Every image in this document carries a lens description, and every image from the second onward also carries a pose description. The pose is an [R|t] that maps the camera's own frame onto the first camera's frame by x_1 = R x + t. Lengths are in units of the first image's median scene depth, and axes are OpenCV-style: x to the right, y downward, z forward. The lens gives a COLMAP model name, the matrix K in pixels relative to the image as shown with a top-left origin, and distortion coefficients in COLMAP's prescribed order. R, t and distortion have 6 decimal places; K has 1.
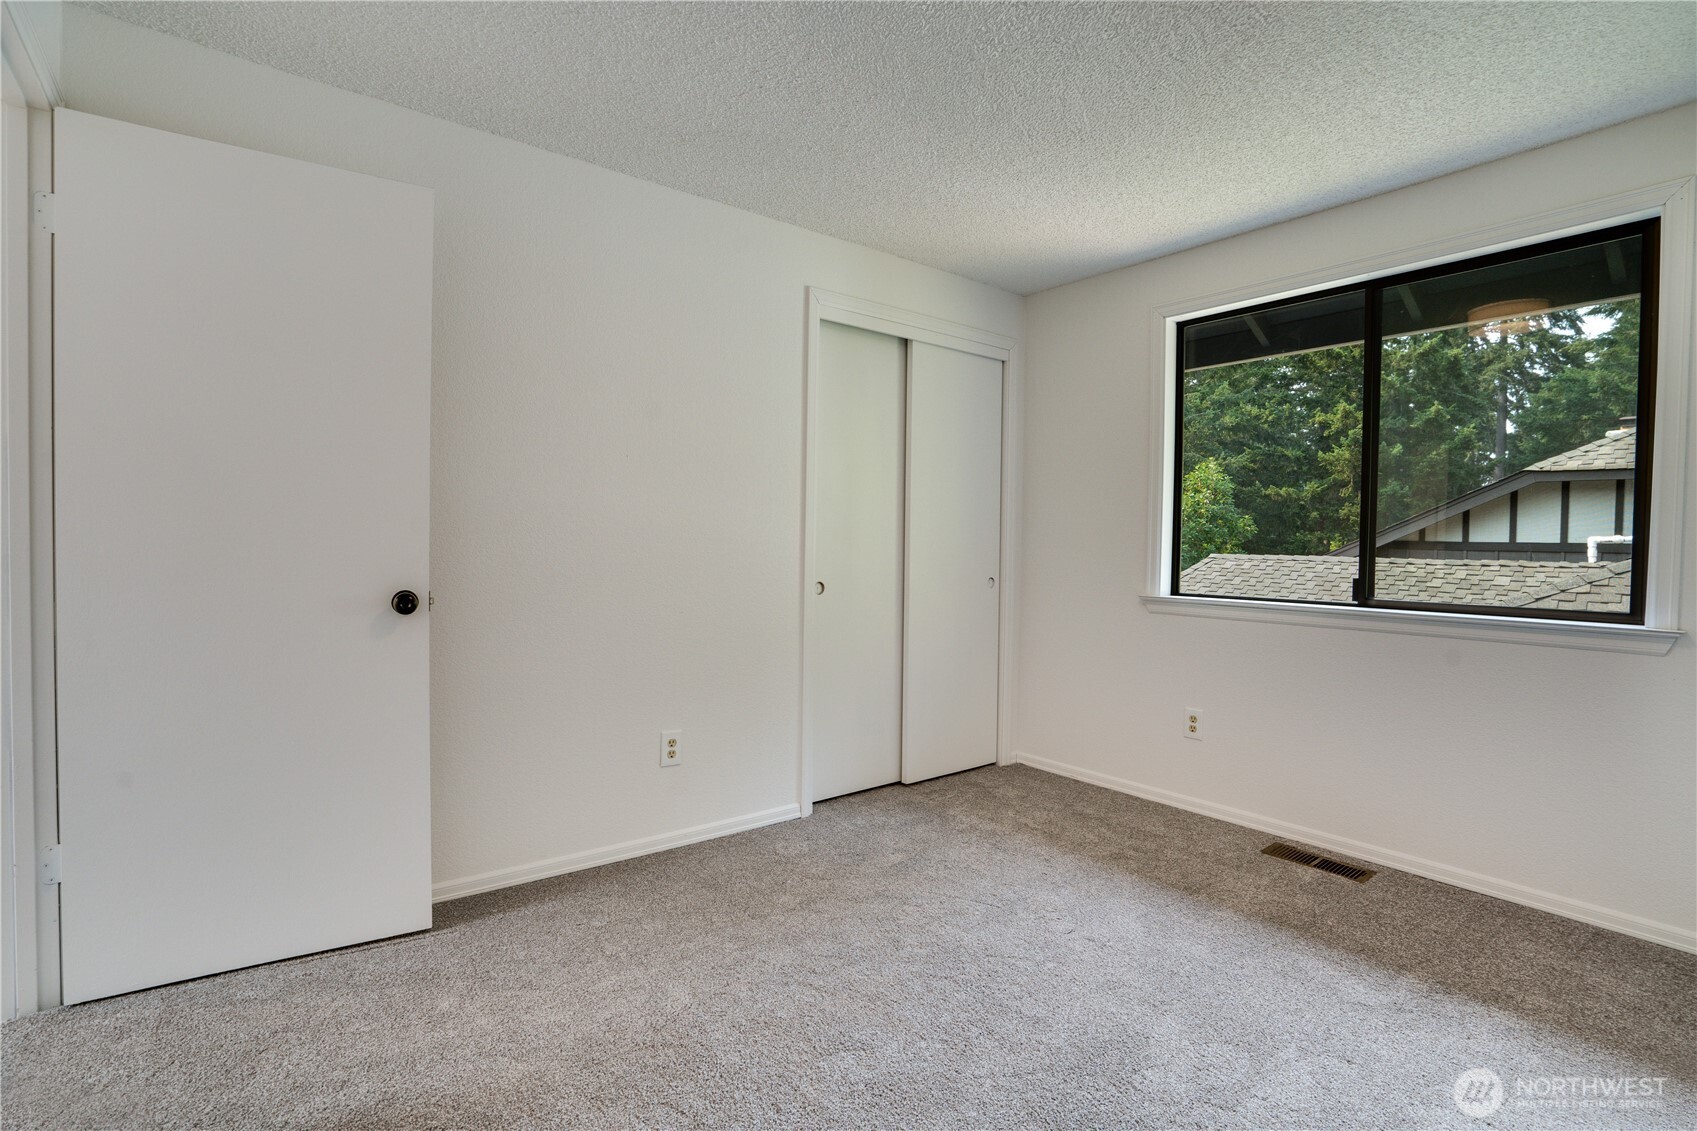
lens RADIAL K [[788.3, 0, 854.5], [0, 788.3, 566.9], [0, 0, 1]] dist [-0.056085, 0.020807]
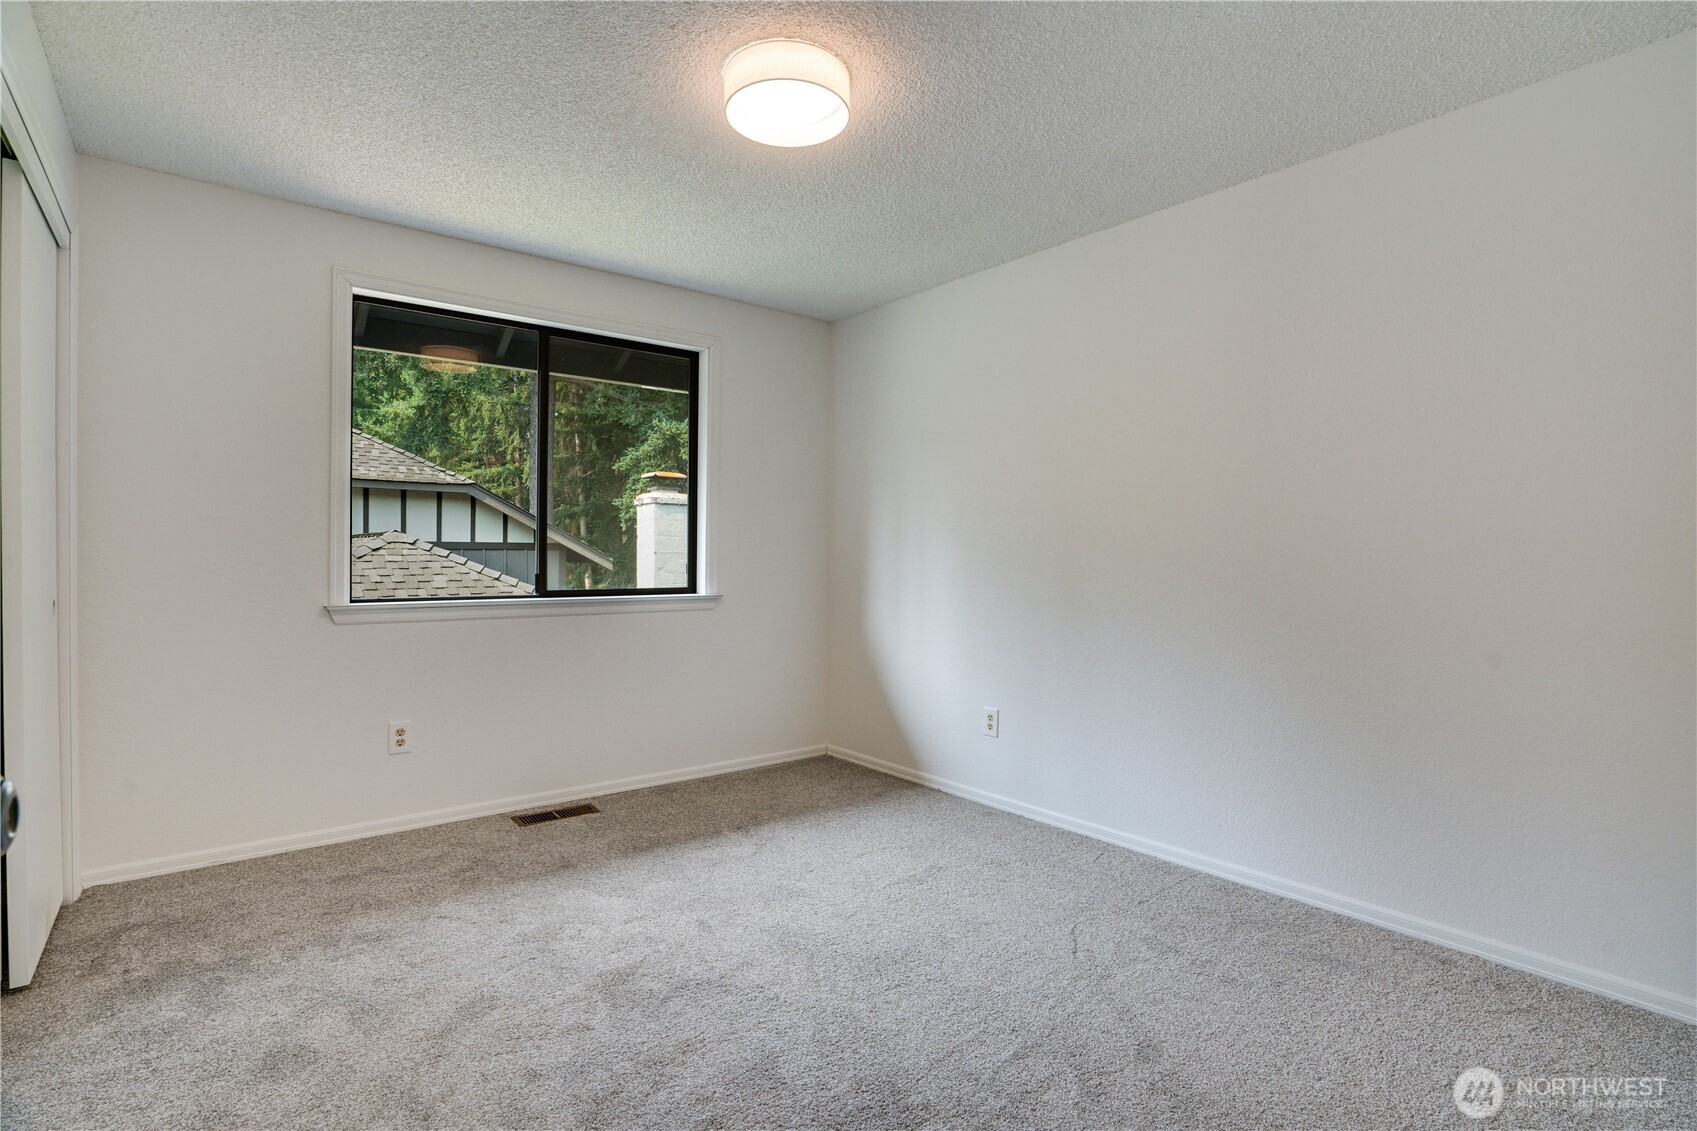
lens RADIAL K [[788.3, 0, 854.5], [0, 788.3, 566.9], [0, 0, 1]] dist [-0.056085, 0.020807]
pose [[0.000334, -0.027129, 0.999632, -0.549922], [0.025086, 0.999318, 0.027112, -0.015423], [-0.999685, 0.025067, 0.001014, 0.510457]]
